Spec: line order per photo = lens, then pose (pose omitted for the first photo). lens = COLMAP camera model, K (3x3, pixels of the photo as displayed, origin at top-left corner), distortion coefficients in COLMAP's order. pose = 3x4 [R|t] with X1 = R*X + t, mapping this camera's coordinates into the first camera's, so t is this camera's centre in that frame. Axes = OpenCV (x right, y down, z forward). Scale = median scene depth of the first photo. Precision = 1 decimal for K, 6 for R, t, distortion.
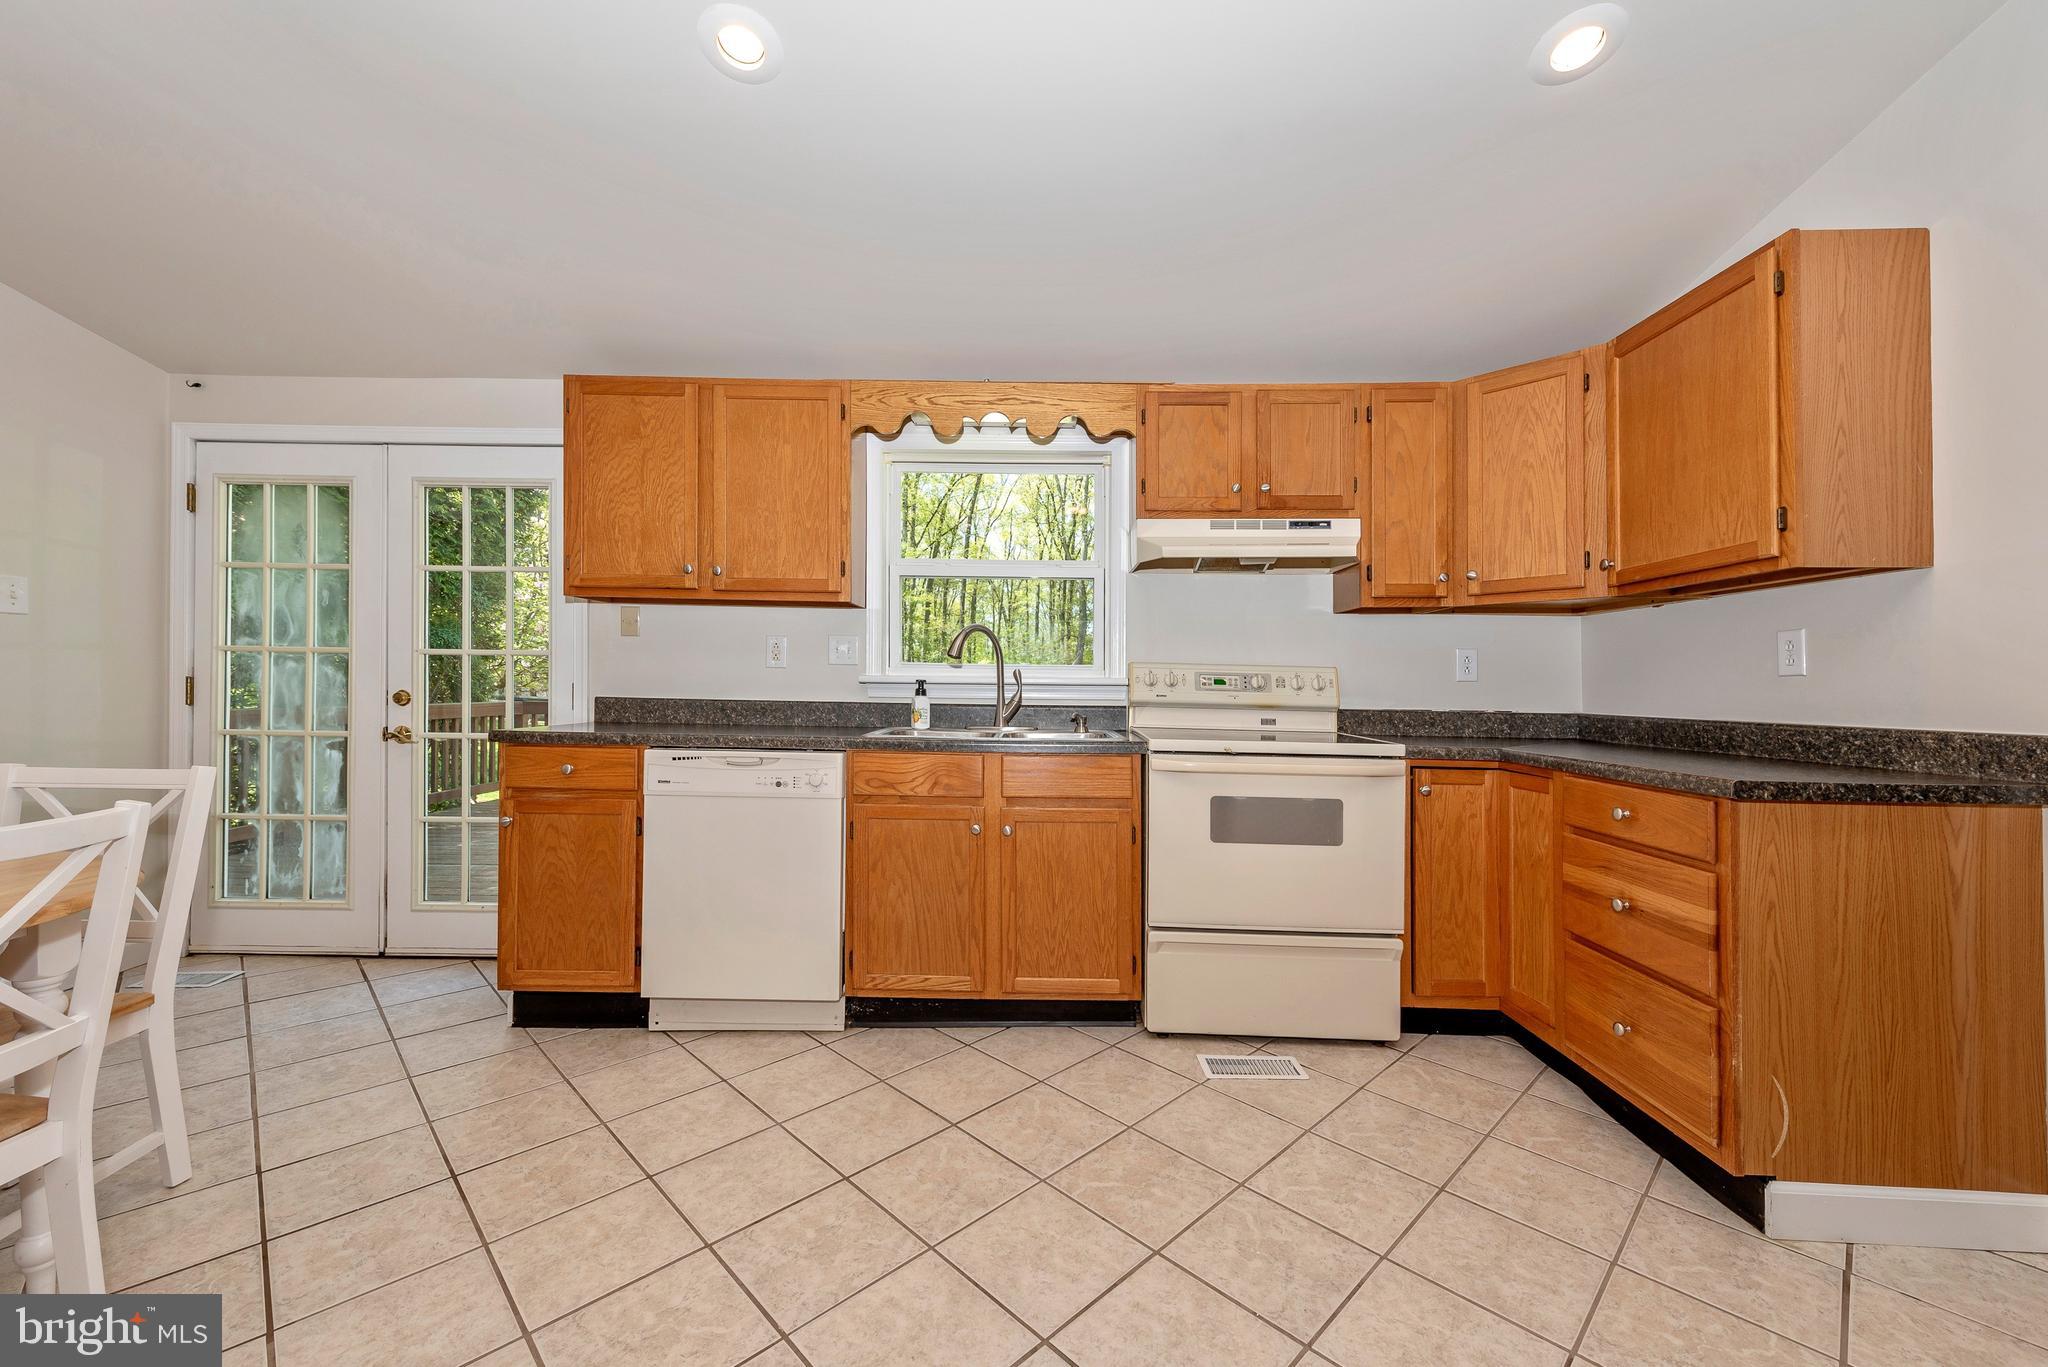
lens RADIAL K [[814.2, 0, 1015.8], [0, 814.2, 685.1], [0, 0, 1]] dist [0.012898, -0.000041]
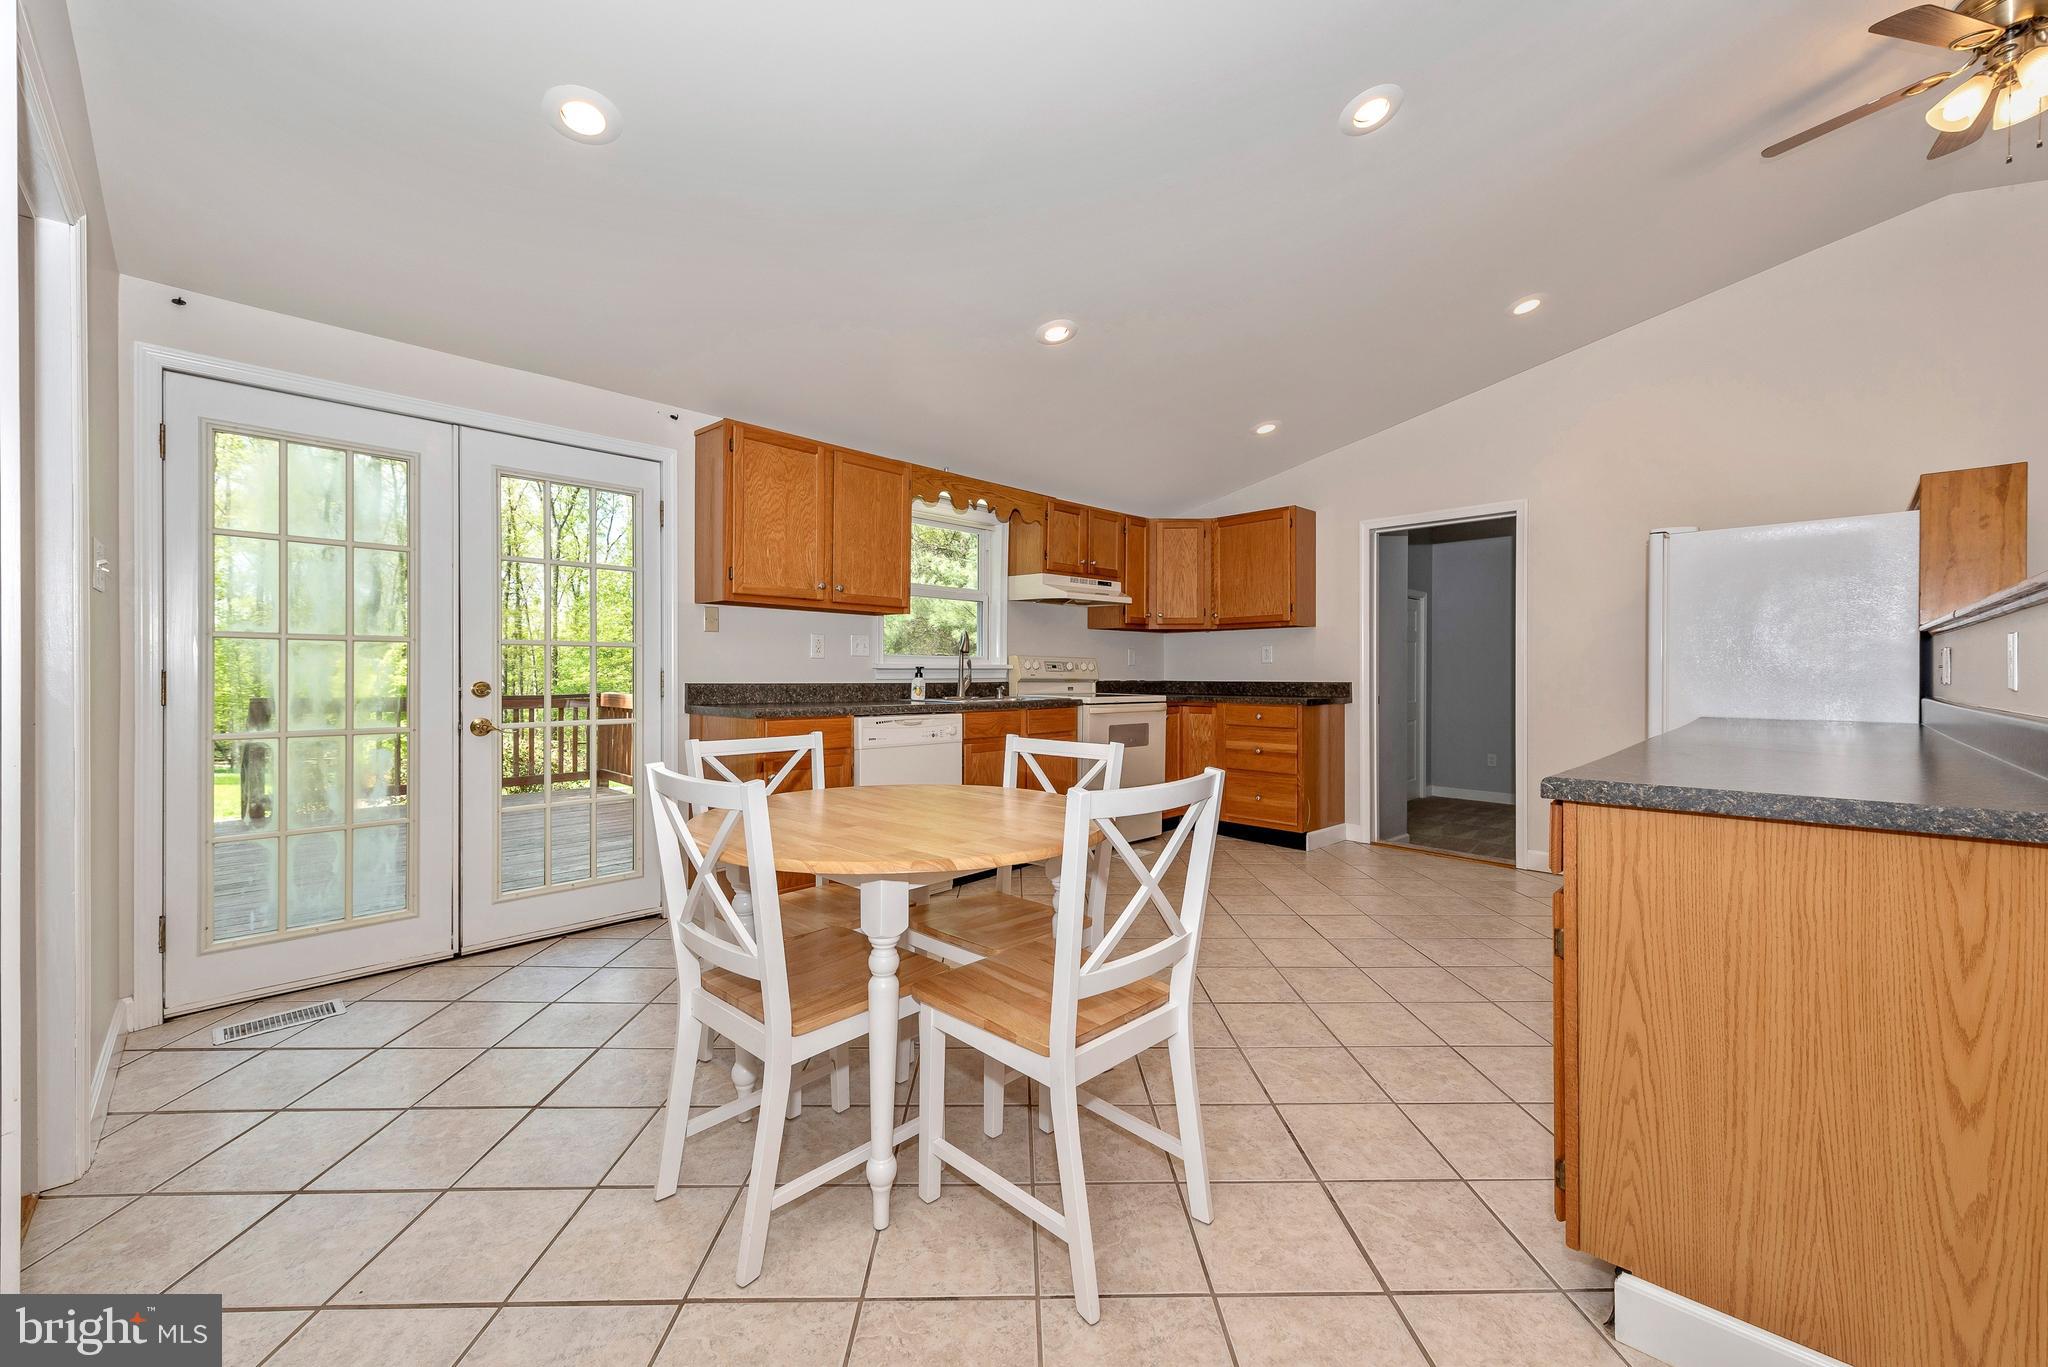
lens RADIAL K [[803.4, 0, 1024.0], [0, 803.4, 683.5], [0, 0, 1]] dist [0.010810, -0.000039]
pose [[0.685971, -0.022990, 0.727266, -1.229574], [0.005481, 0.999636, 0.026430, -0.015972], [-0.727609, -0.014144, 0.685847, -0.160533]]
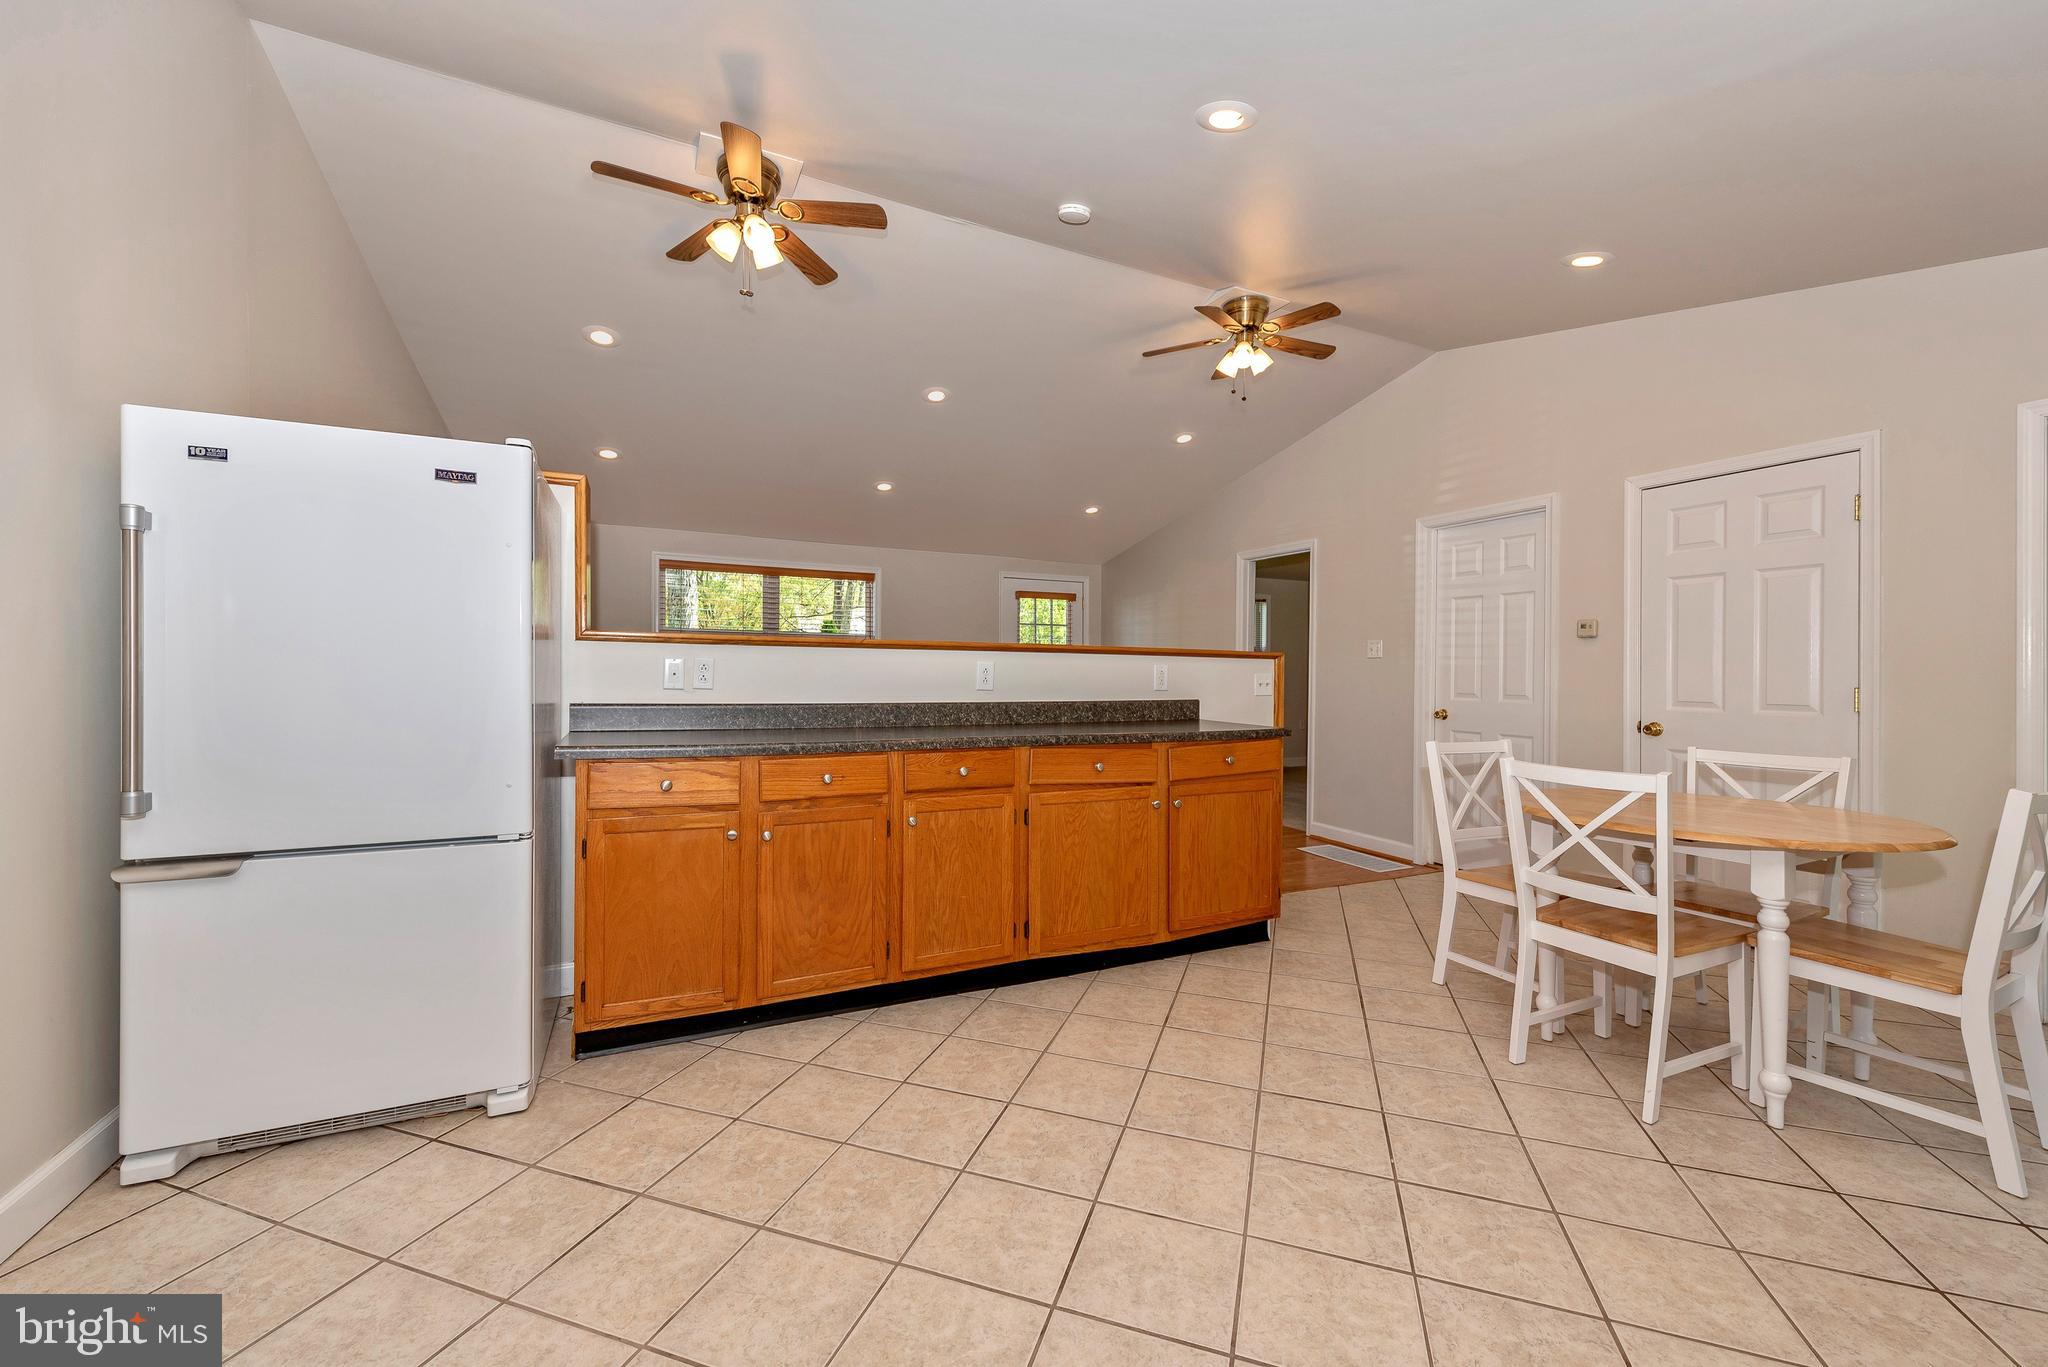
lens RADIAL K [[803.4, 0, 1024.0], [0, 803.4, 683.5], [0, 0, 1]] dist [0.010810, -0.000039]
pose [[-0.889457, -0.018301, -0.456652, 0.383182], [-0.022076, 0.999752, 0.002932, -0.000726], [0.456486, 0.012689, -0.889640, 0.918364]]
